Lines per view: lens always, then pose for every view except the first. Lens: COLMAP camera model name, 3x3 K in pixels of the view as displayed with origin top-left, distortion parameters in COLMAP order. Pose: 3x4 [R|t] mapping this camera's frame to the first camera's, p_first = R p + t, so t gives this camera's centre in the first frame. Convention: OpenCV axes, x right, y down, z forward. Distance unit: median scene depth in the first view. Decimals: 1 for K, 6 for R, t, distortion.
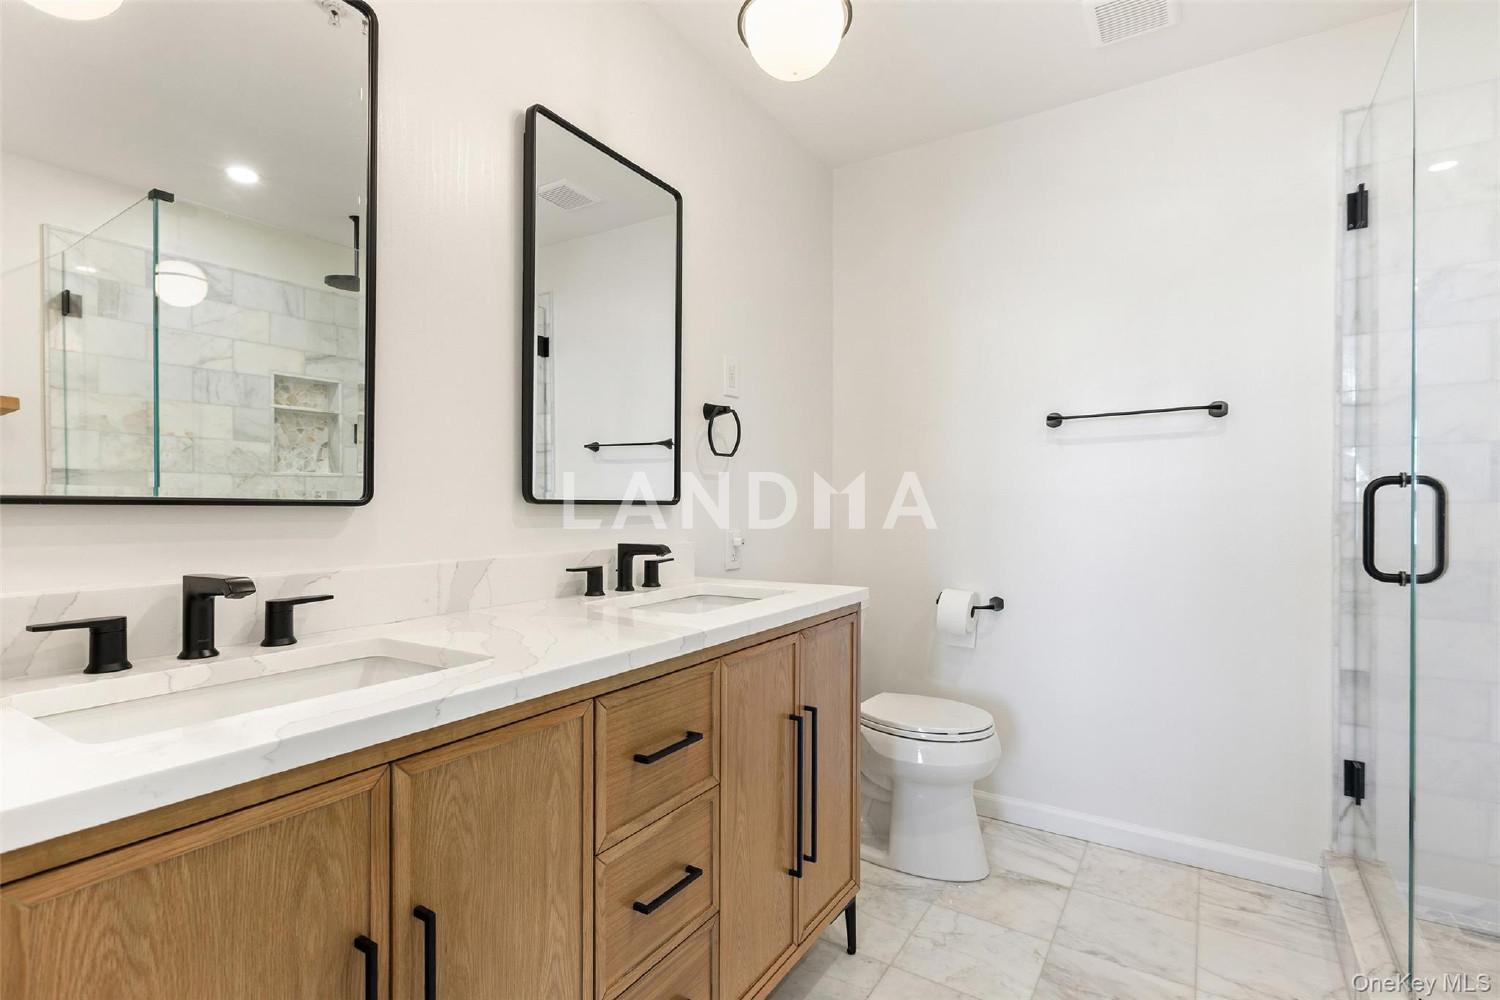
lens RADIAL K [[706.4, 0, 748.4], [0, 706.4, 509.0], [0, 0, 1]] dist [0.001000, -0.000220]
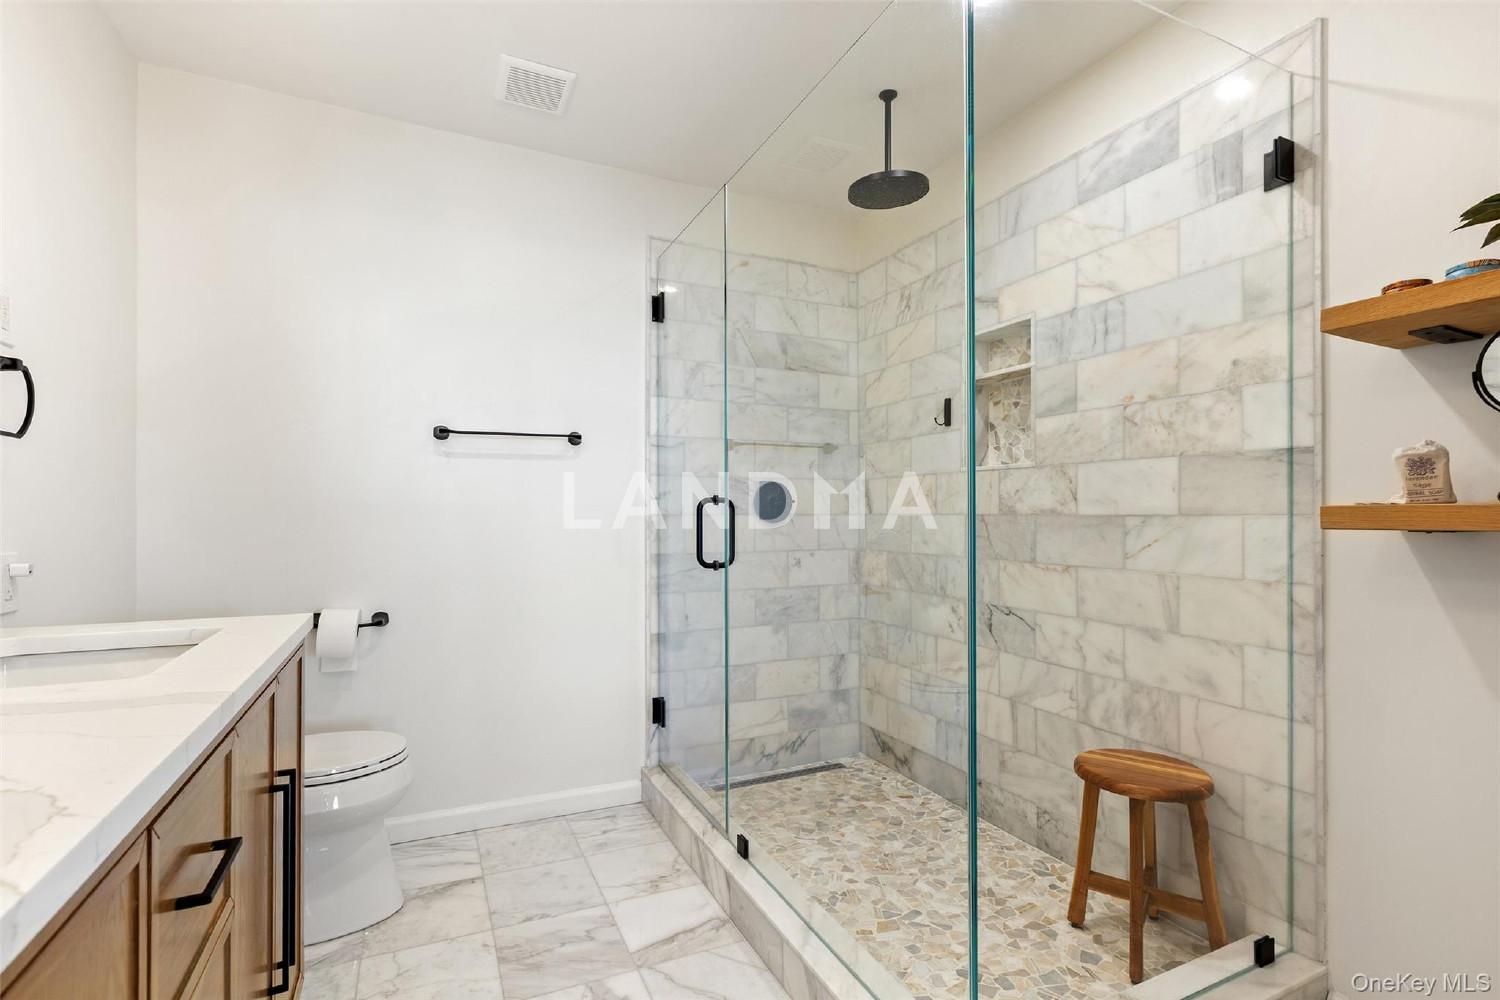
lens RADIAL K [[683.7, 0, 747.1], [0, 683.7, 515.8], [0, 0, 1]] dist [-0.001226, -0.000134]
pose [[0.535848, 0.004959, 0.844300, -0.202724], [-0.000500, 0.999984, -0.005556, 0.000359], [-0.844315, 0.002555, 0.535842, 0.114231]]
